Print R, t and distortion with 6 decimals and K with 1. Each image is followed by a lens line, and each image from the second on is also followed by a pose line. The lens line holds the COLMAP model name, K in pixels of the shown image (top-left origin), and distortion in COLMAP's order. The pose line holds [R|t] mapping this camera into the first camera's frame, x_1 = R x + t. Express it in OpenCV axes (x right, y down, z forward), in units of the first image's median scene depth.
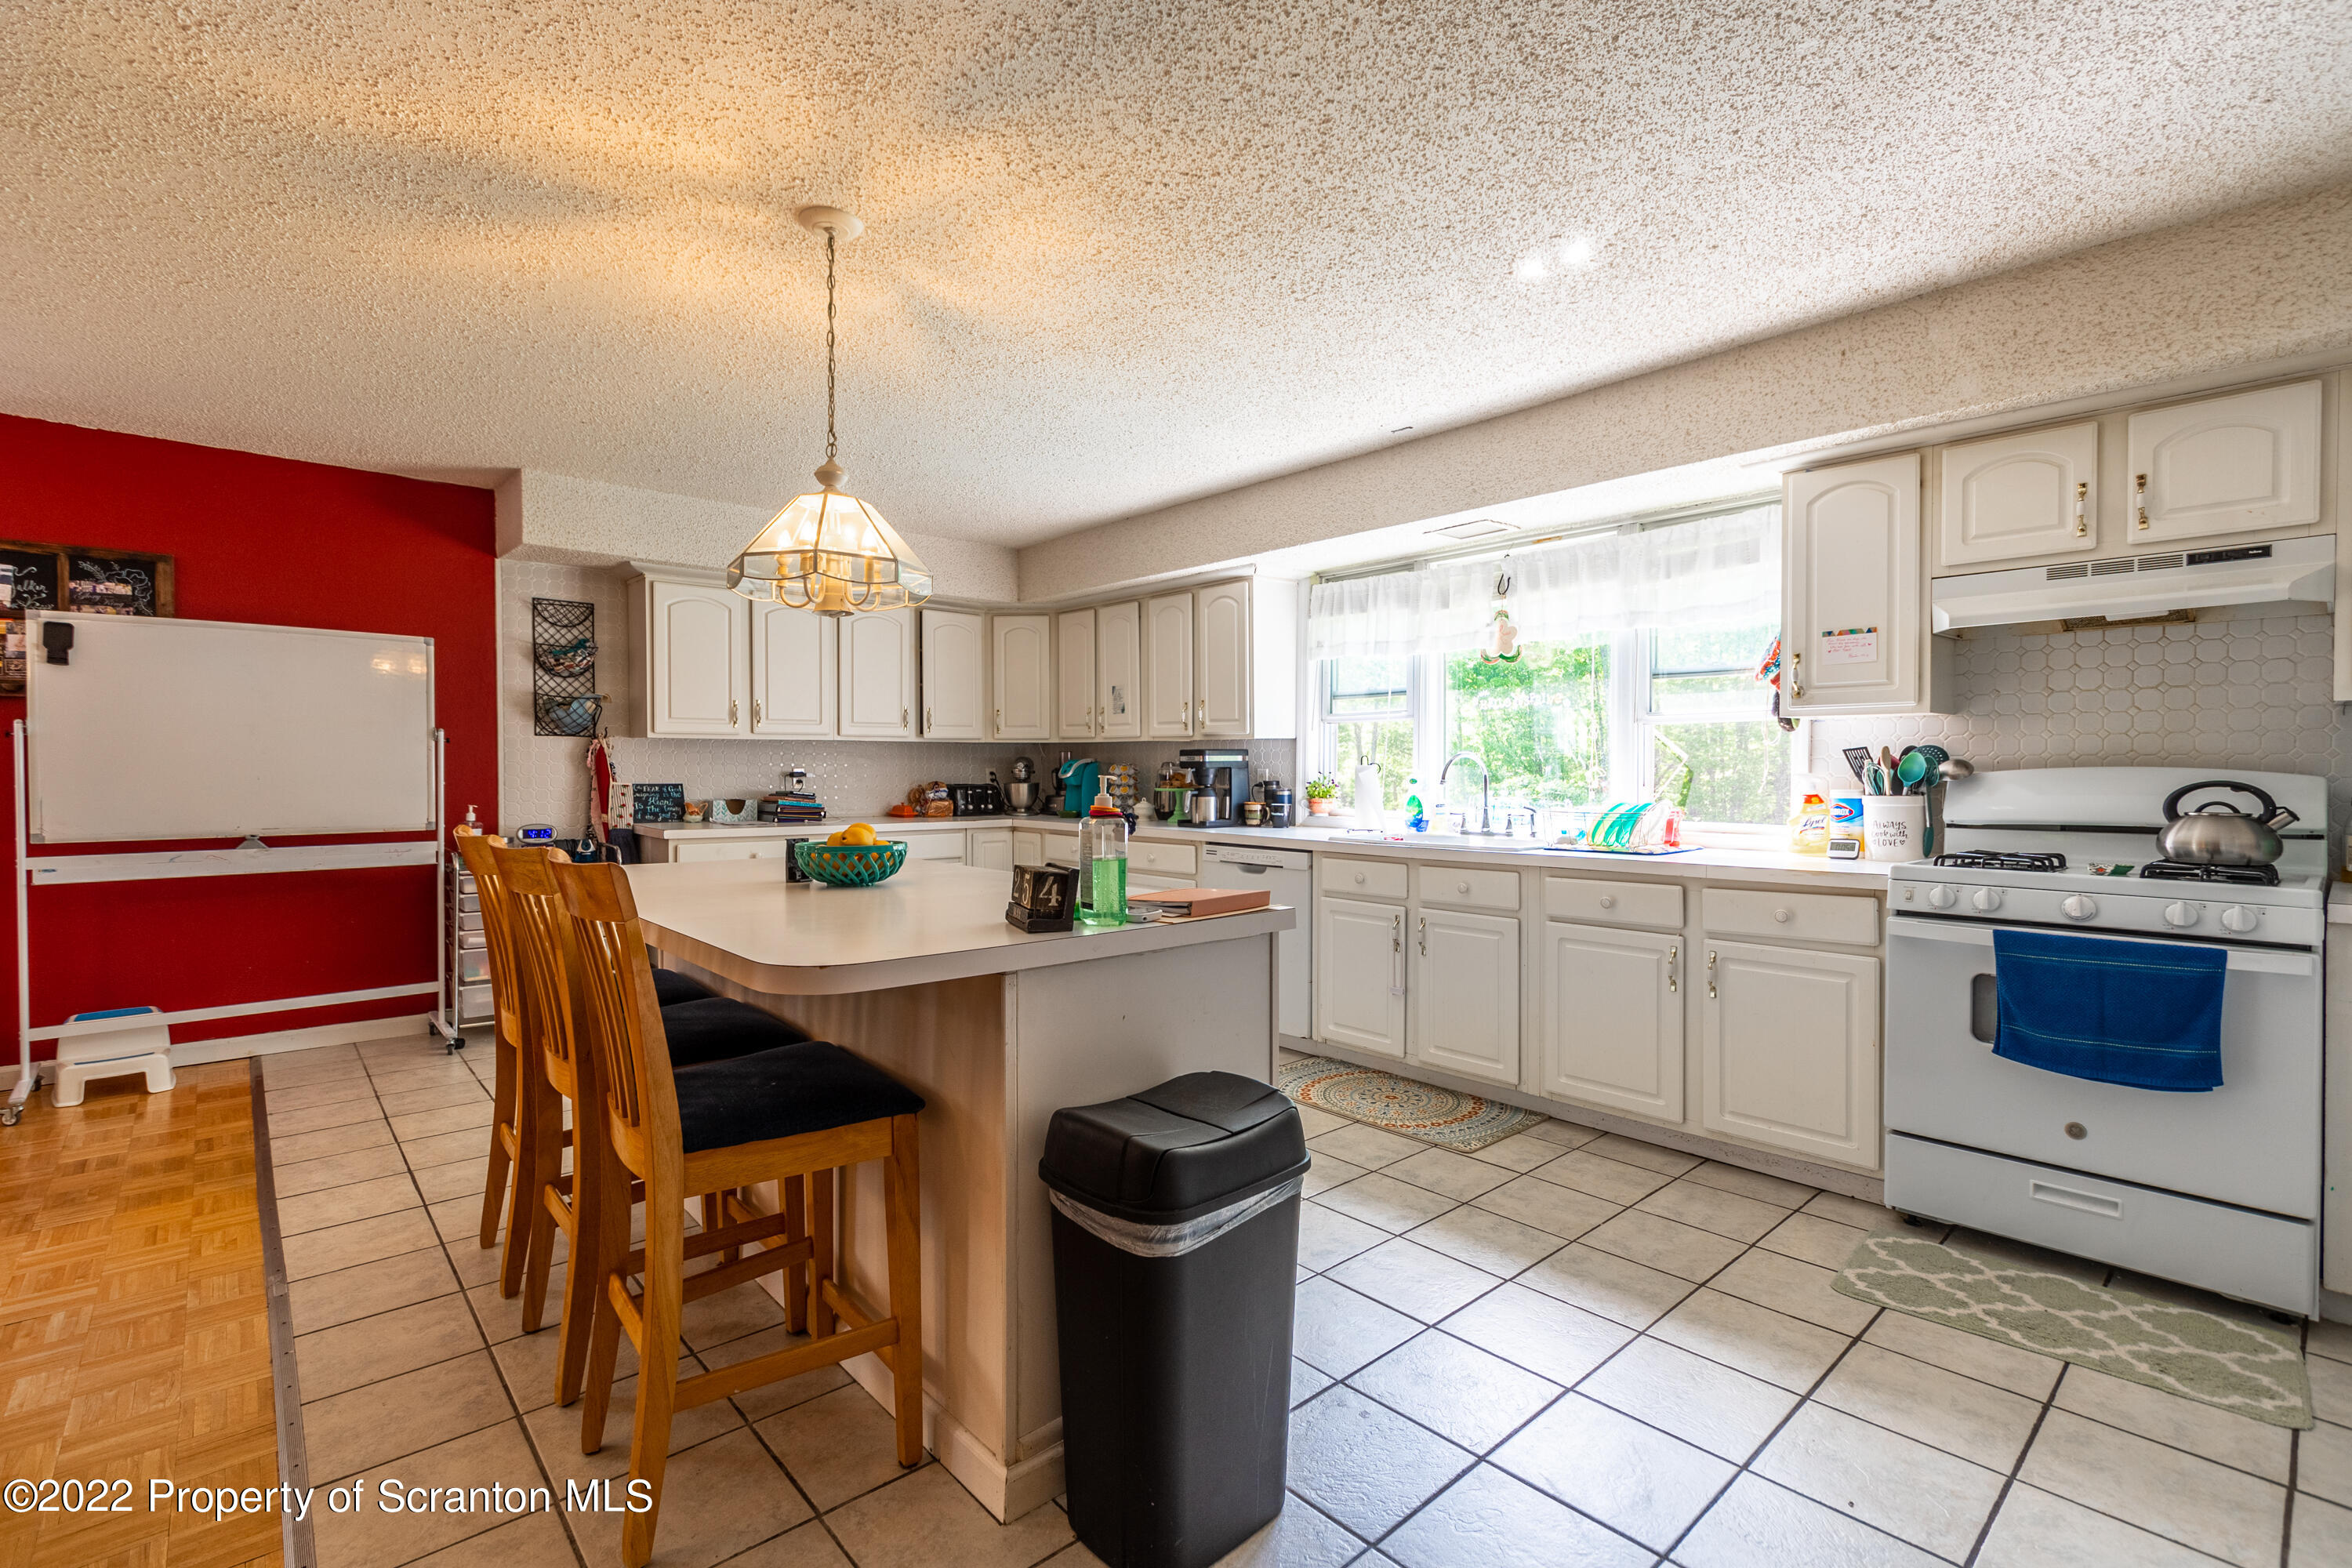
lens RADIAL K [[1047.3, 0, 1154.9], [0, 1047.3, 781.3], [0, 0, 1]] dist [0.002105, 0.000078]
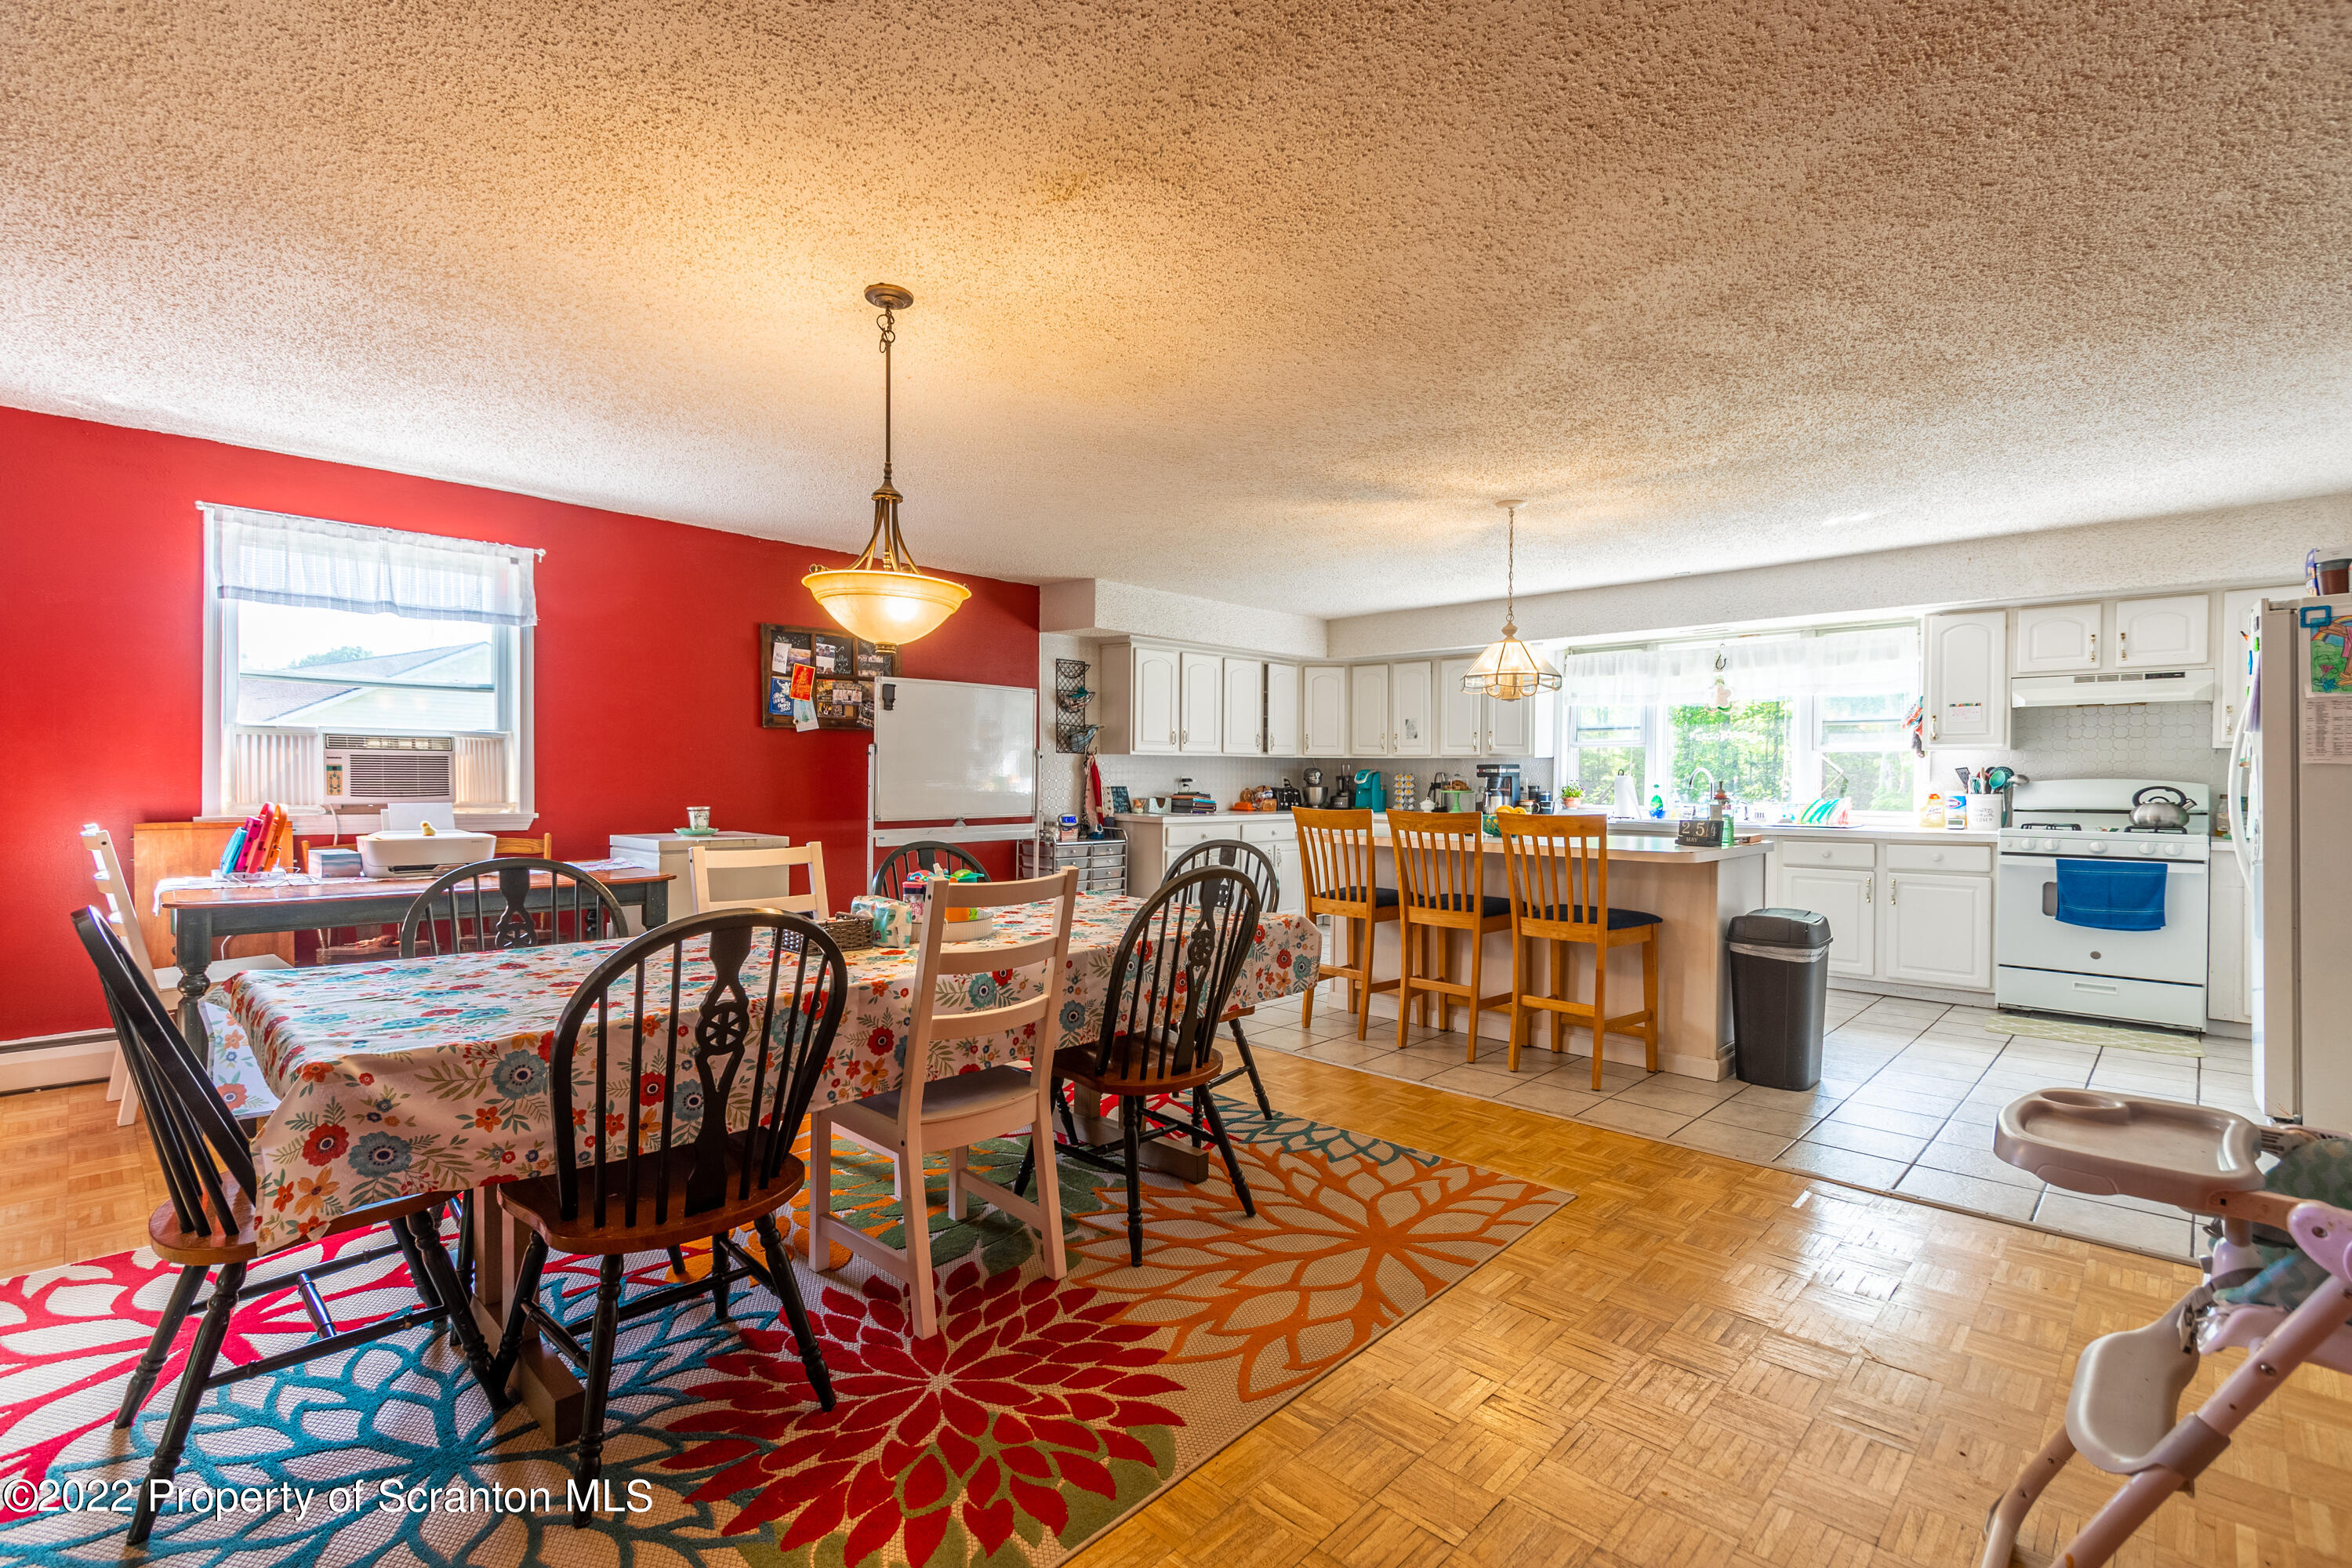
lens RADIAL K [[1043.9, 0, 1157.6], [0, 1043.9, 790.7], [0, 0, 1]] dist [0.001398, -0.000160]
pose [[0.997838, 0.003234, 0.065641, -0.636873], [-0.003363, 0.999993, 0.001862, 0.006837], [-0.065634, -0.002078, 0.997842, -0.538451]]
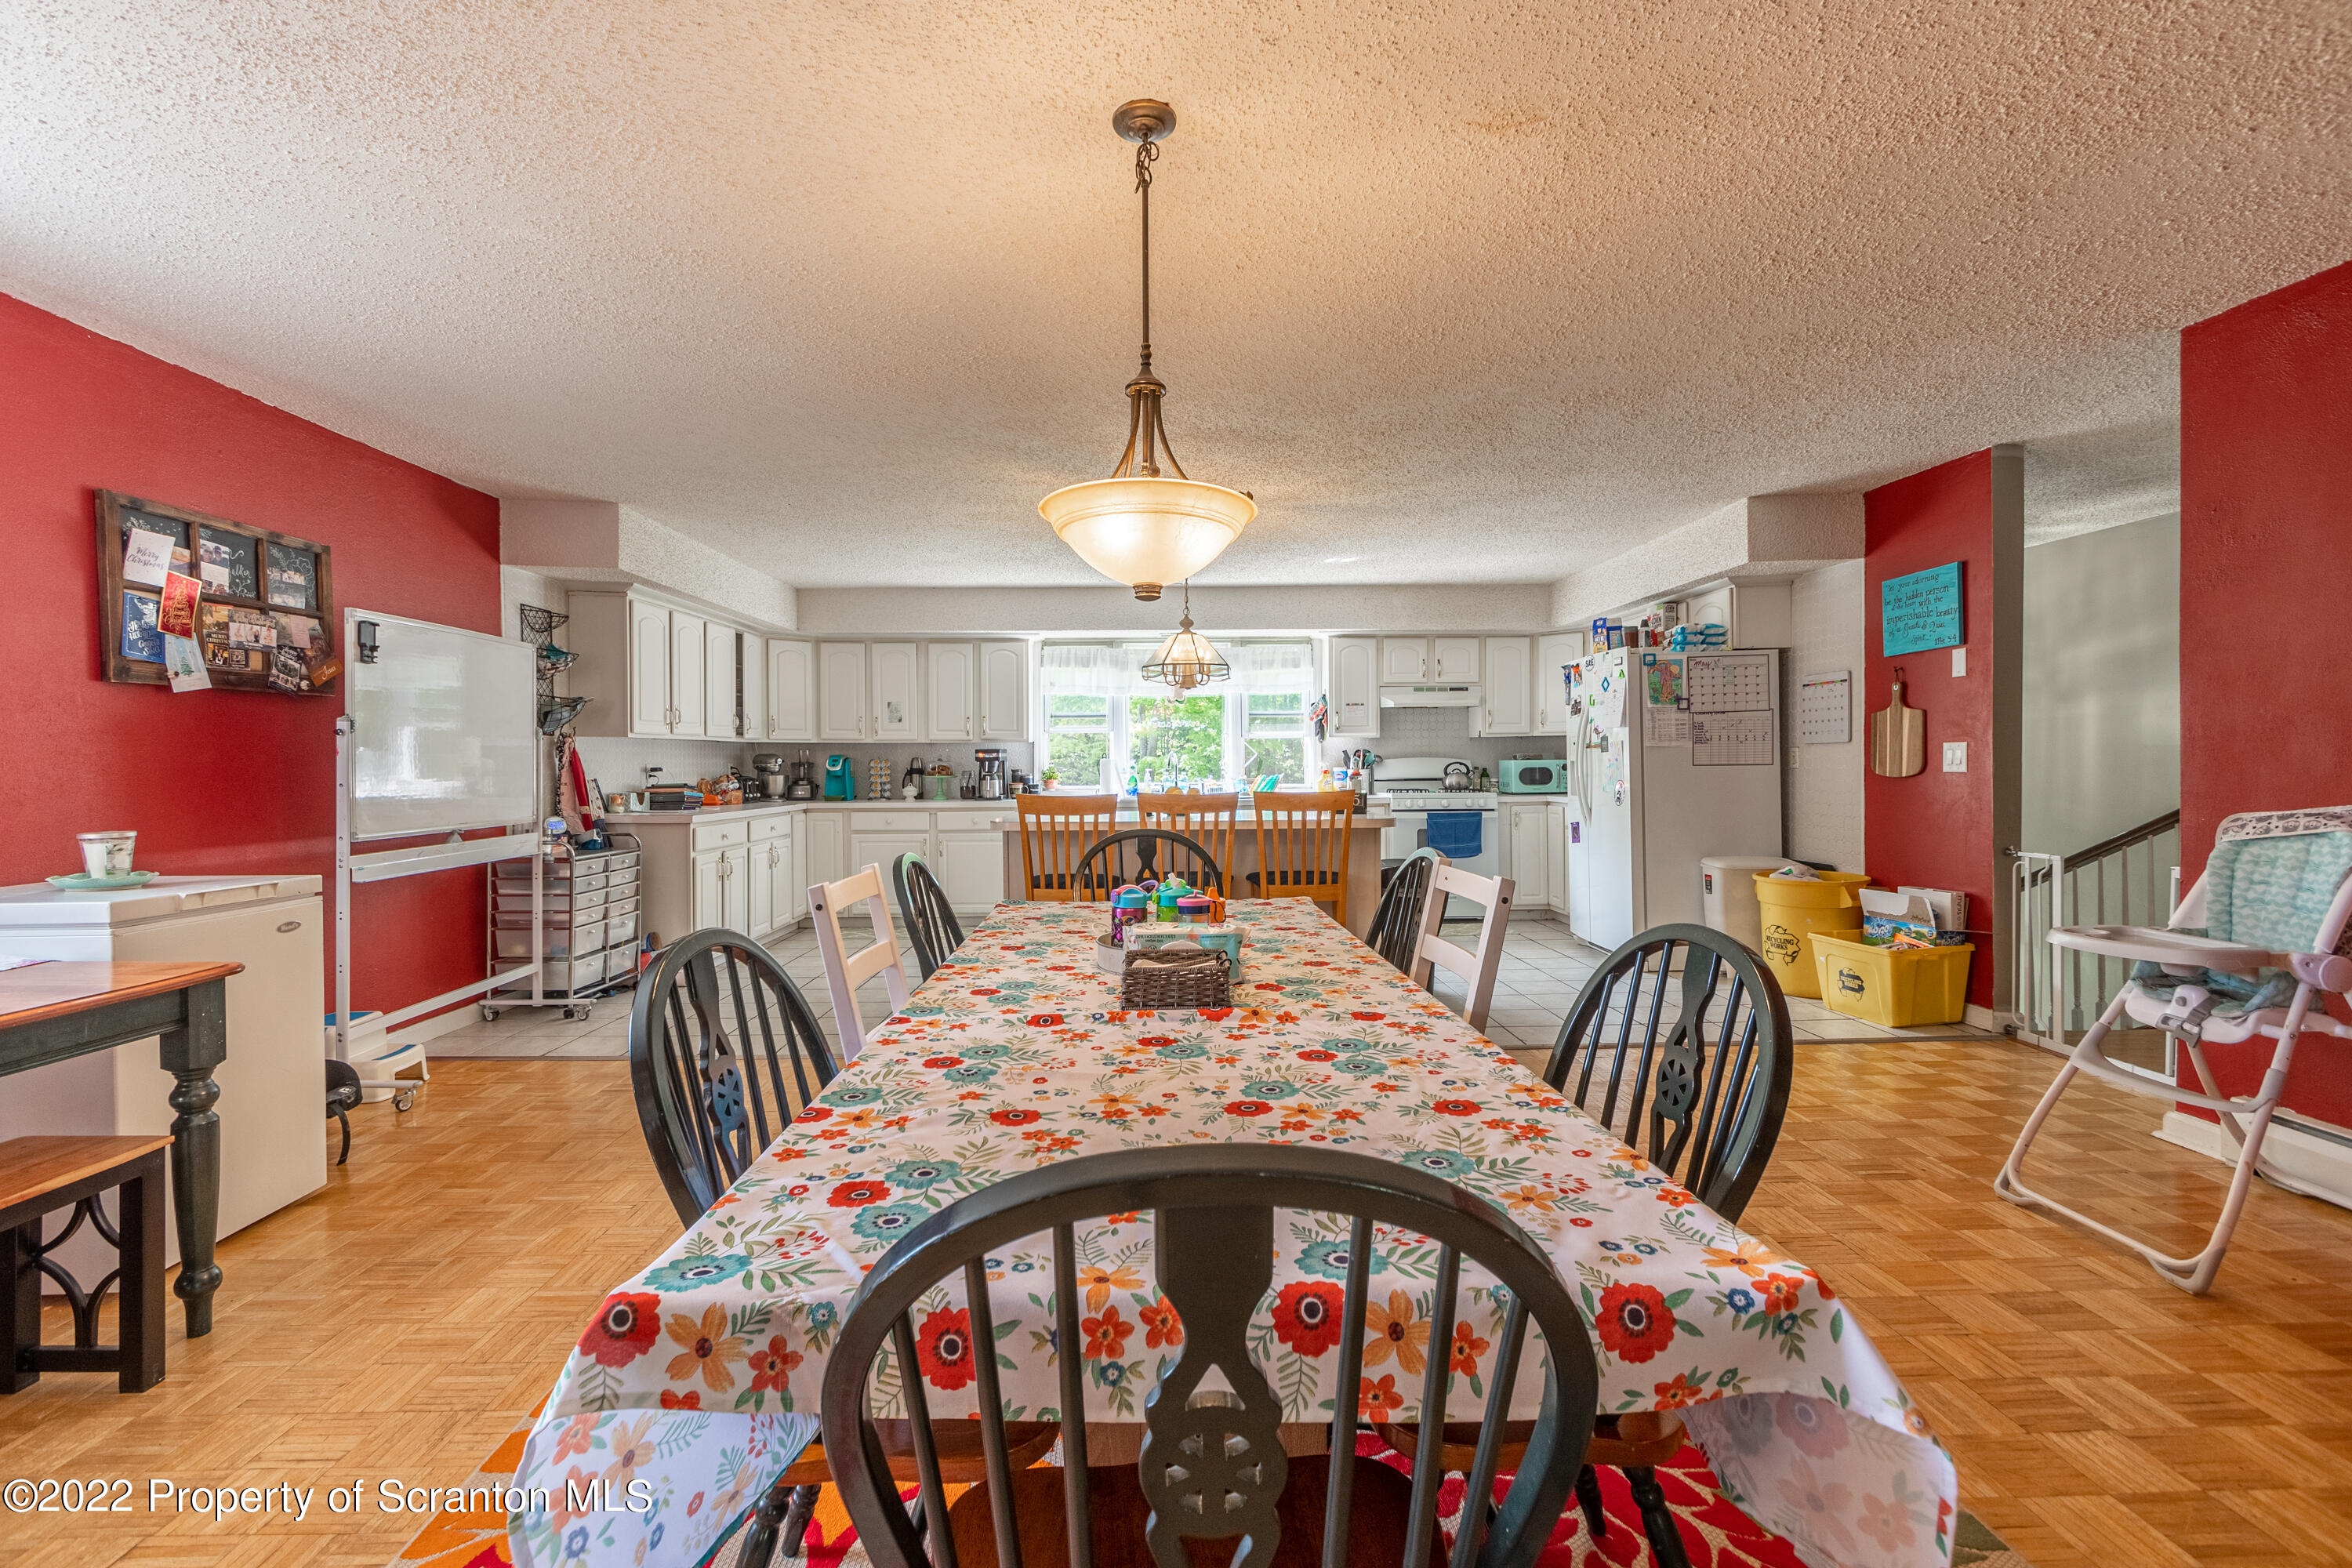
lens RADIAL K [[1039.2, 0, 1165.2], [0, 1039.2, 789.6], [0, 0, 1]] dist [-0.000821, -0.000683]
pose [[0.646937, -0.026734, 0.762075, -1.132039], [0.017064, 0.999643, 0.020582, 0.002181], [-0.762352, -0.000312, 0.647162, -0.197929]]
